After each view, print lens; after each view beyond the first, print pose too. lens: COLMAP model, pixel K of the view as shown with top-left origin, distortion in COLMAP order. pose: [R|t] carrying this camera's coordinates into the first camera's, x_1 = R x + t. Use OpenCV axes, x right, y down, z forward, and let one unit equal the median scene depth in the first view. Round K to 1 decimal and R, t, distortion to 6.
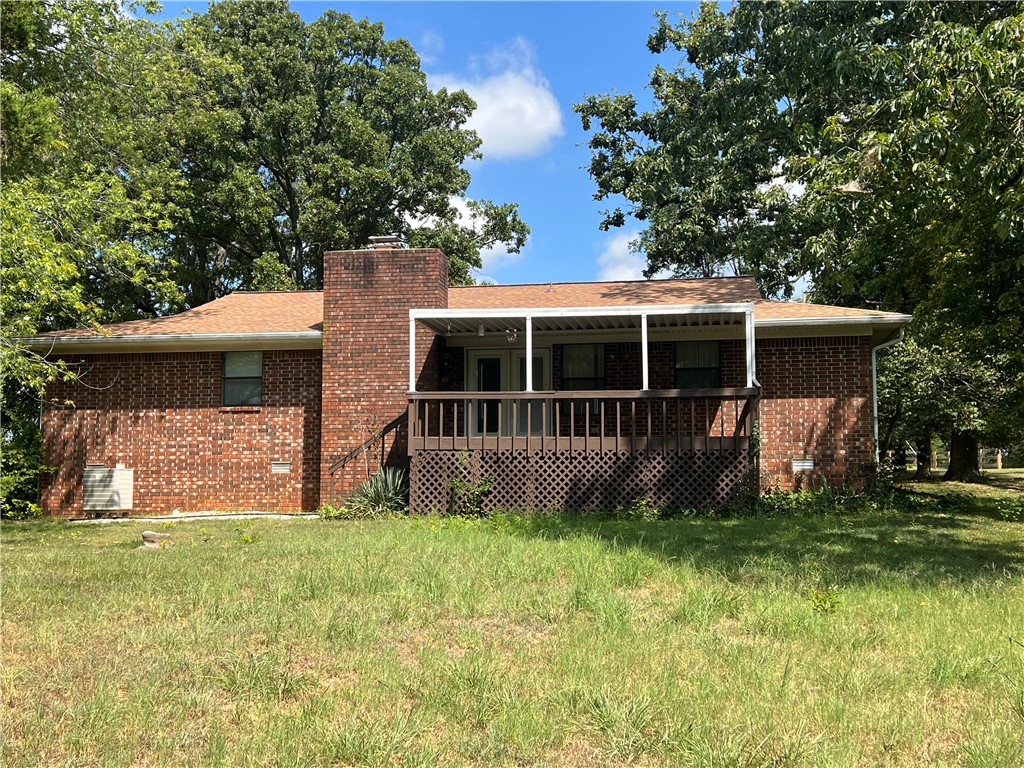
lens RADIAL K [[1148.6, 0, 512.6], [0, 1148.6, 387.5], [0, 0, 1]] dist [0.156436, -0.406804]
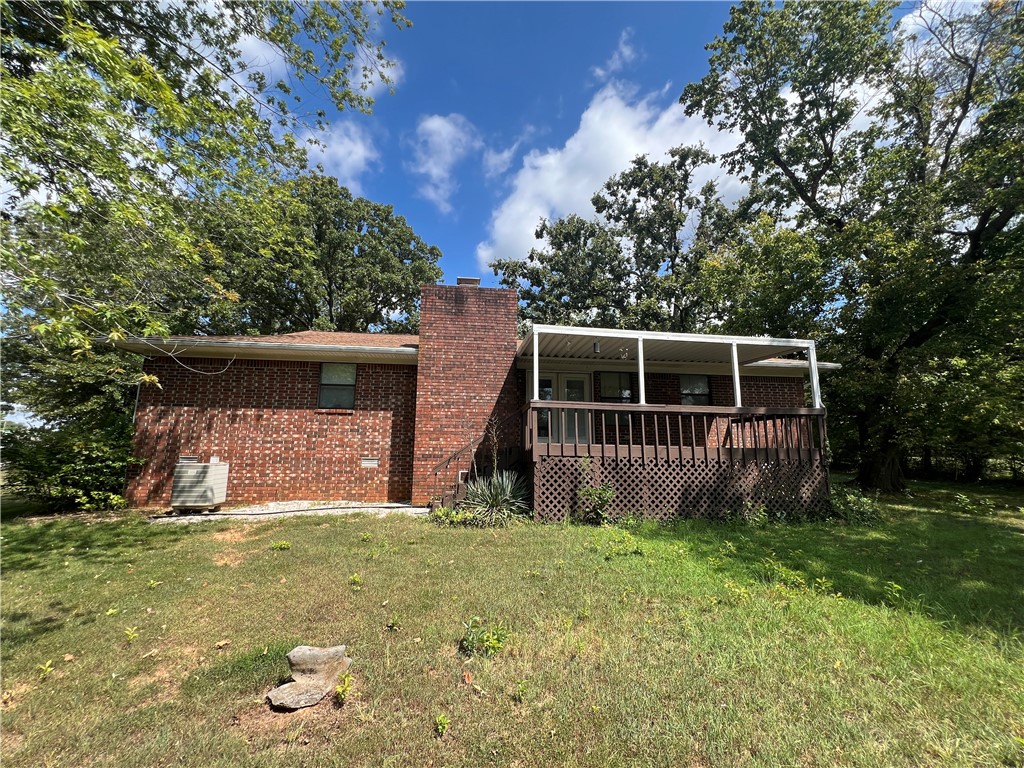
lens RADIAL K [[435.8, 0, 509.9], [0, 435.8, 382.5], [0, 0, 1]] dist [-0.001053, 0.000070]
pose [[0.958955, 0.055474, 0.278079, -0.191898], [-0.037104, 0.996793, -0.070895, 0.014332], [-0.281120, 0.057667, 0.957939, 0.533197]]
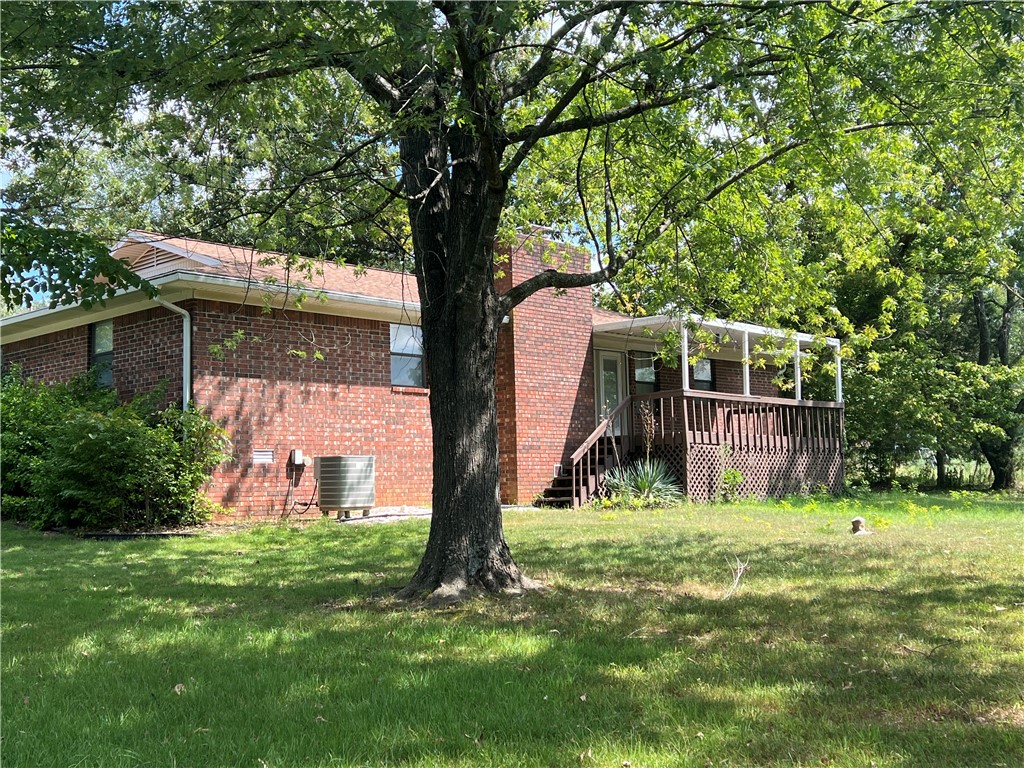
lens RADIAL K [[1148.6, 0, 512.6], [0, 1148.6, 387.5], [0, 0, 1]] dist [0.156436, -0.406804]
pose [[0.571943, 0.060415, 0.818065, -0.917987], [-0.061147, 0.997650, -0.030927, 0.039328], [-0.818011, -0.032334, 0.574293, 0.439411]]
